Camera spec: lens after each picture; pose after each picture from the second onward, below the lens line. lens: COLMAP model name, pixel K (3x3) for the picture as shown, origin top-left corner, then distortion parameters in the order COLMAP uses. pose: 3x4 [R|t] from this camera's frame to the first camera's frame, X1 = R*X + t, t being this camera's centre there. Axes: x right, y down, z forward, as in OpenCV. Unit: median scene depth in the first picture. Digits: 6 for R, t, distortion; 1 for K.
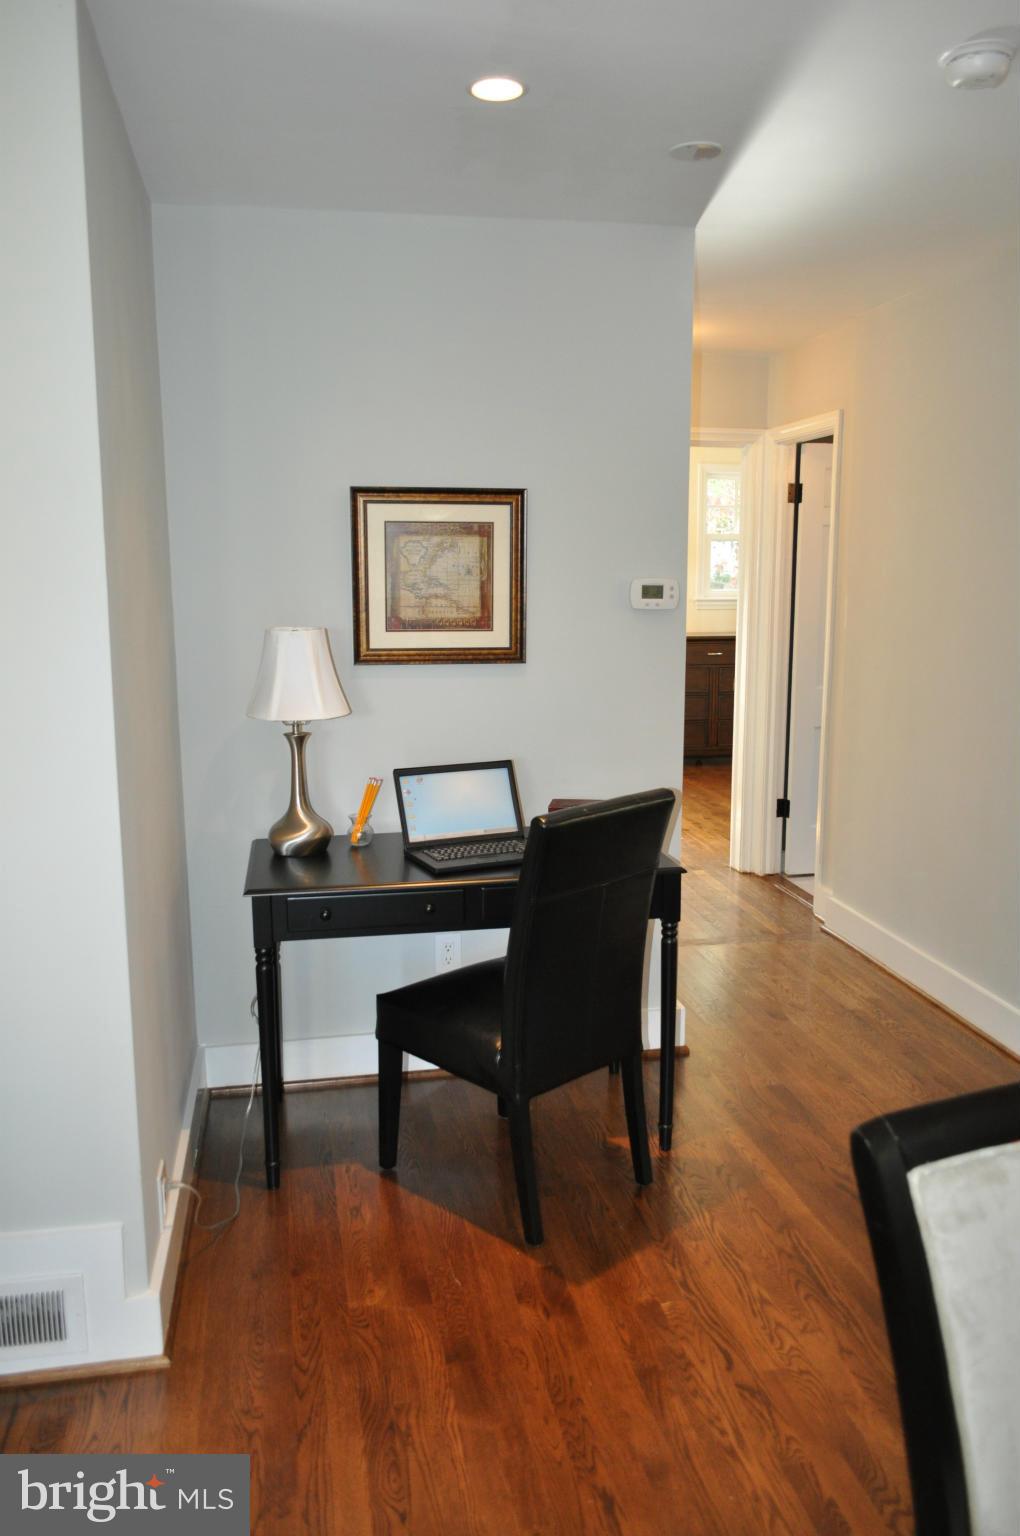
lens RADIAL K [[1197.0, 0, 510.0], [0, 1197.0, 768.0], [0, 0, 1]] dist [-0.012785, 0.007391]
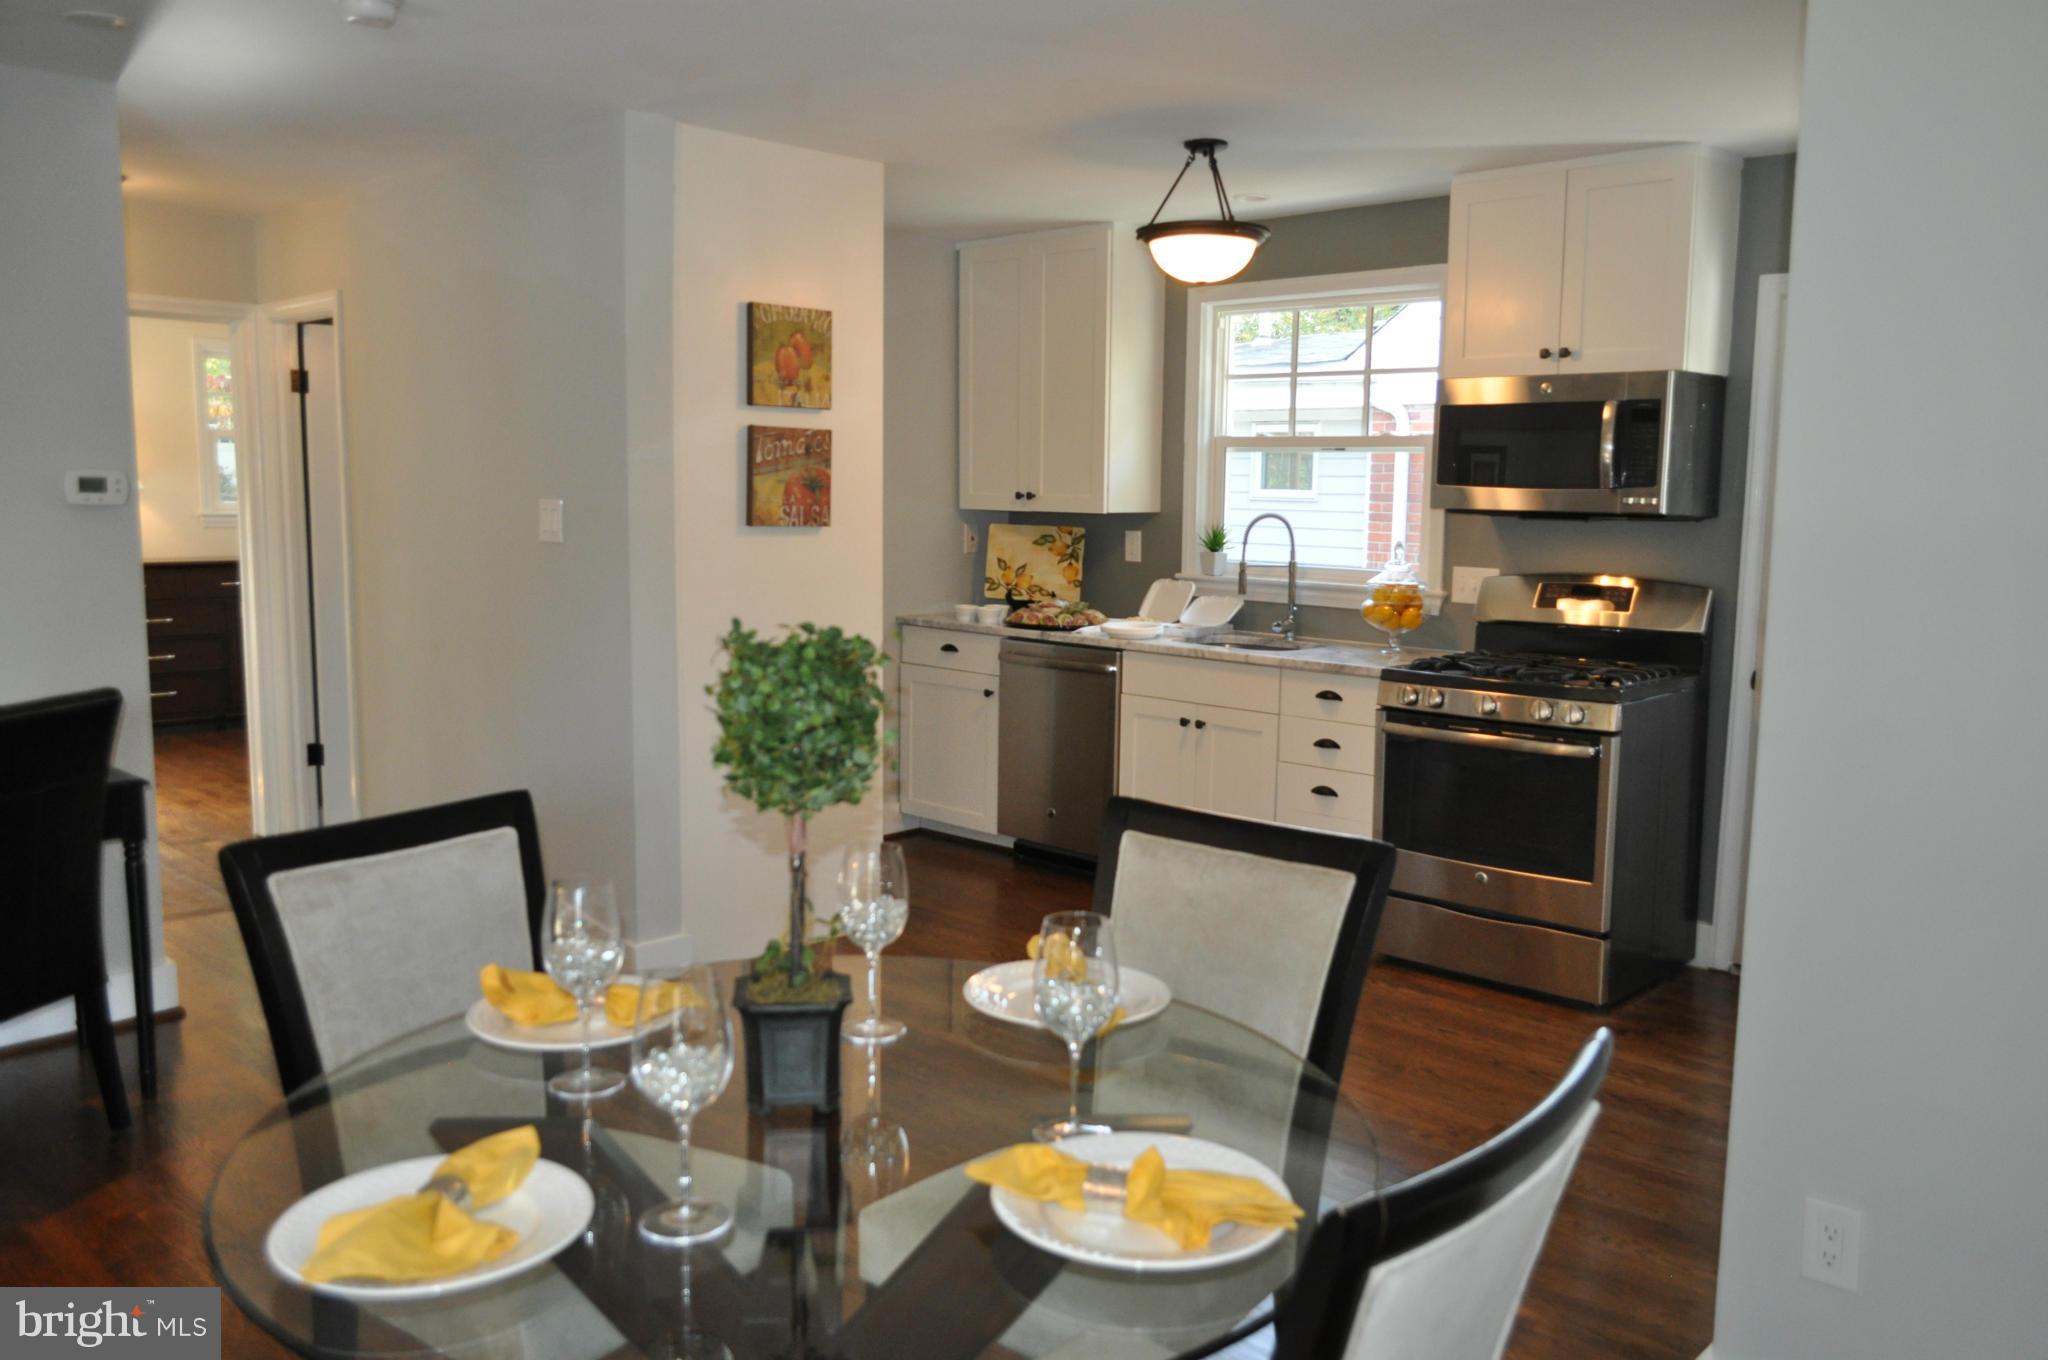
lens RADIAL K [[1596.0, 0, 1029.8], [0, 1596.0, 686.2], [0, 0, 1]] dist [-0.012785, 0.007391]
pose [[0.818968, -0.059872, 0.570708, 0.007693], [0.083626, 0.996377, -0.015475, 0.077326], [-0.567714, 0.060400, 0.821007, -0.348882]]
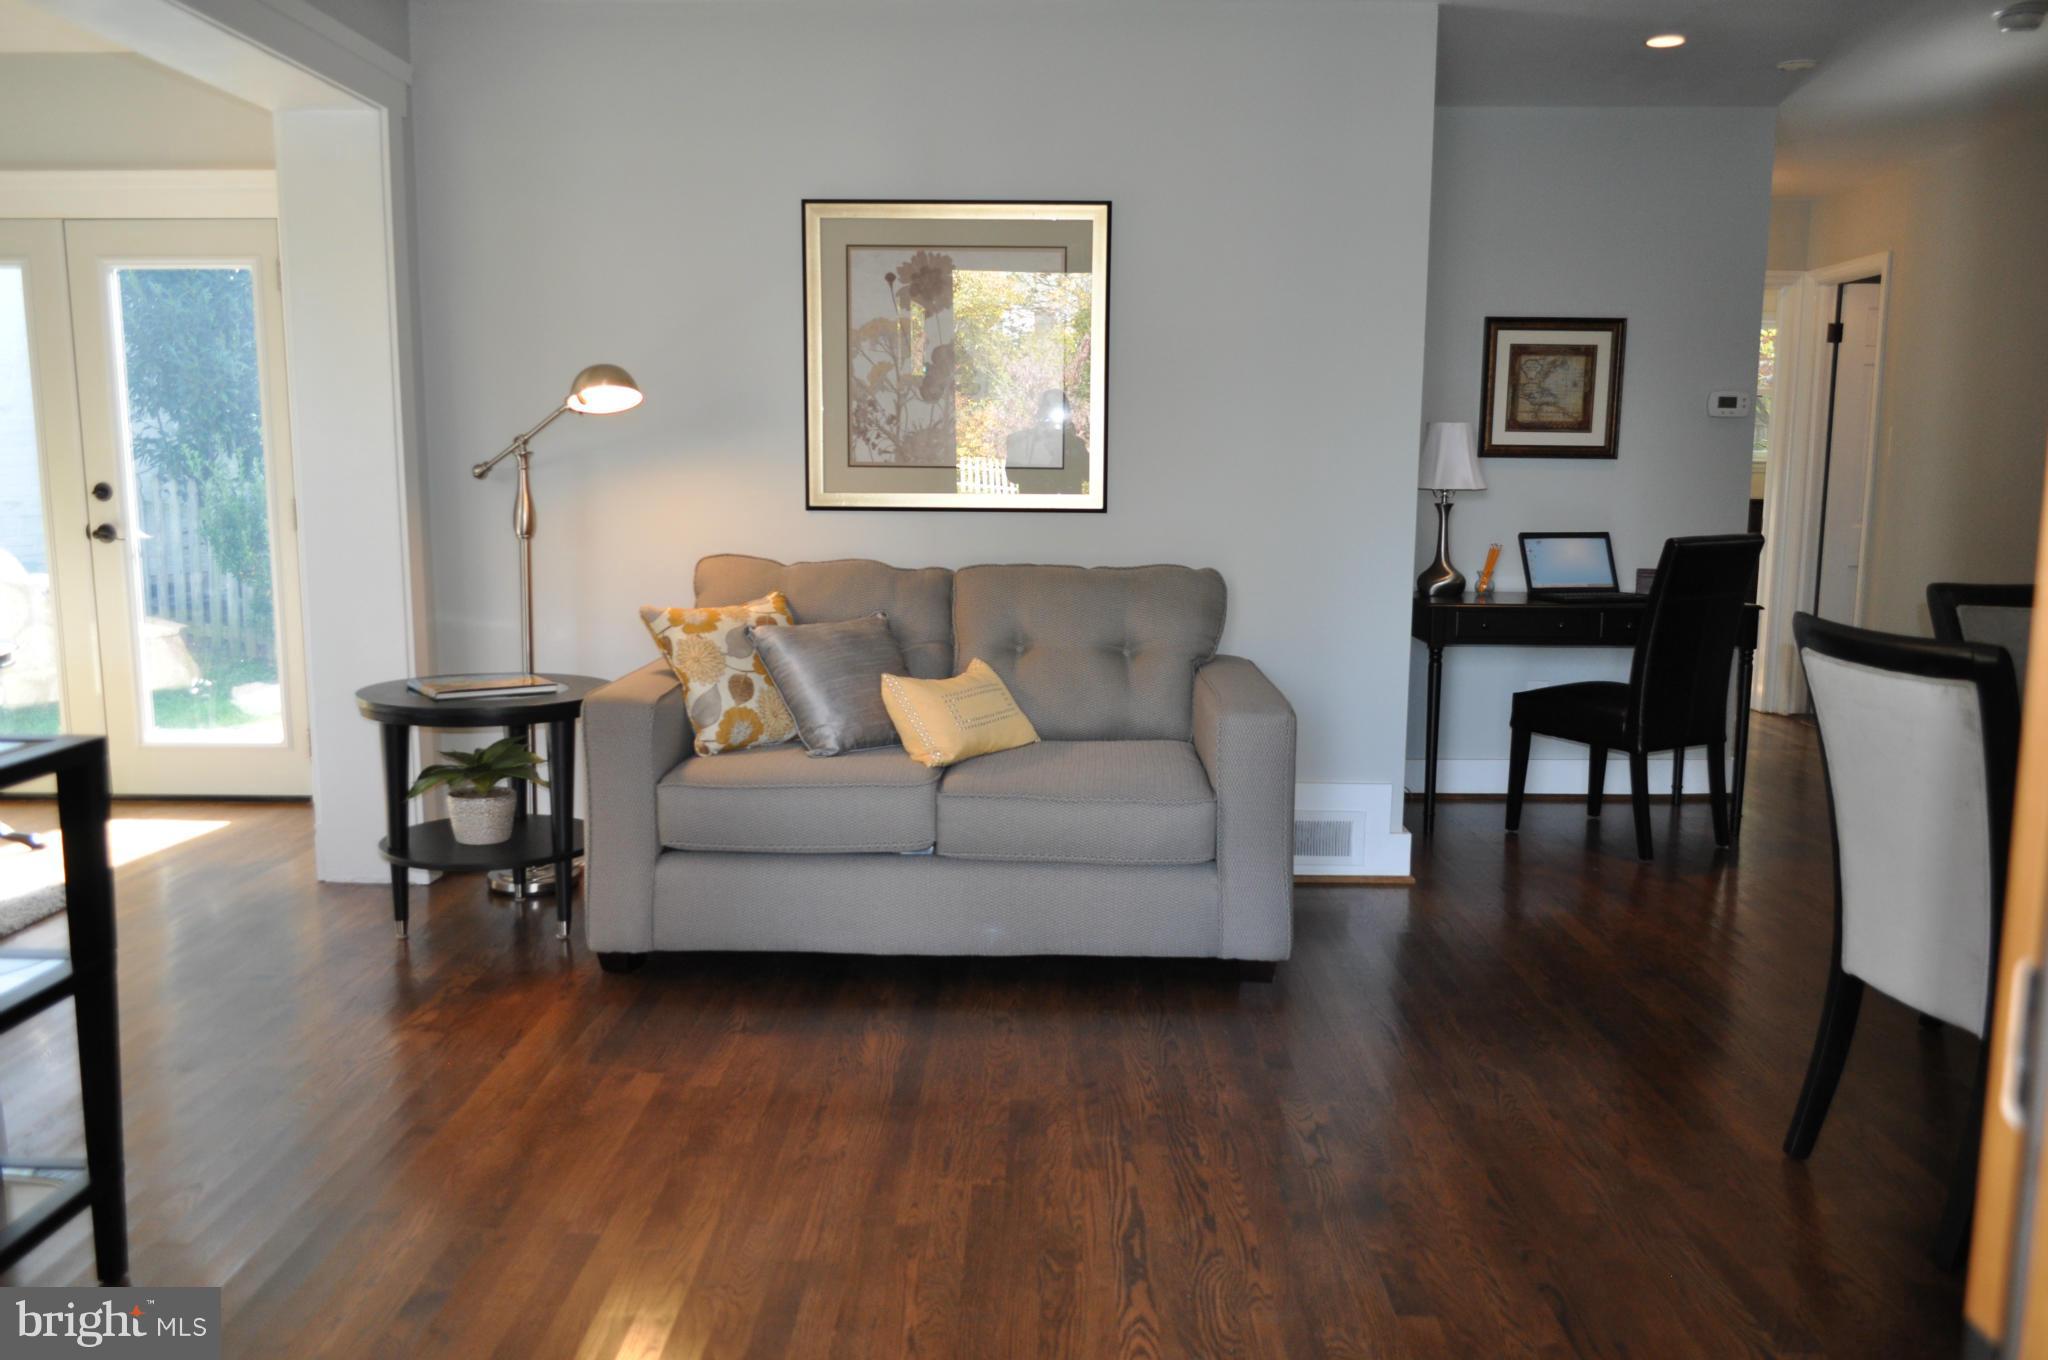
lens RADIAL K [[1596.0, 0, 1029.8], [0, 1596.0, 686.2], [0, 0, 1]] dist [-0.012785, 0.007391]
pose [[0.979634, 0.039097, -0.196948, -0.254825], [-0.044435, 0.998753, -0.022754, 0.217058], [0.195813, 0.031042, 0.980150, -0.745448]]
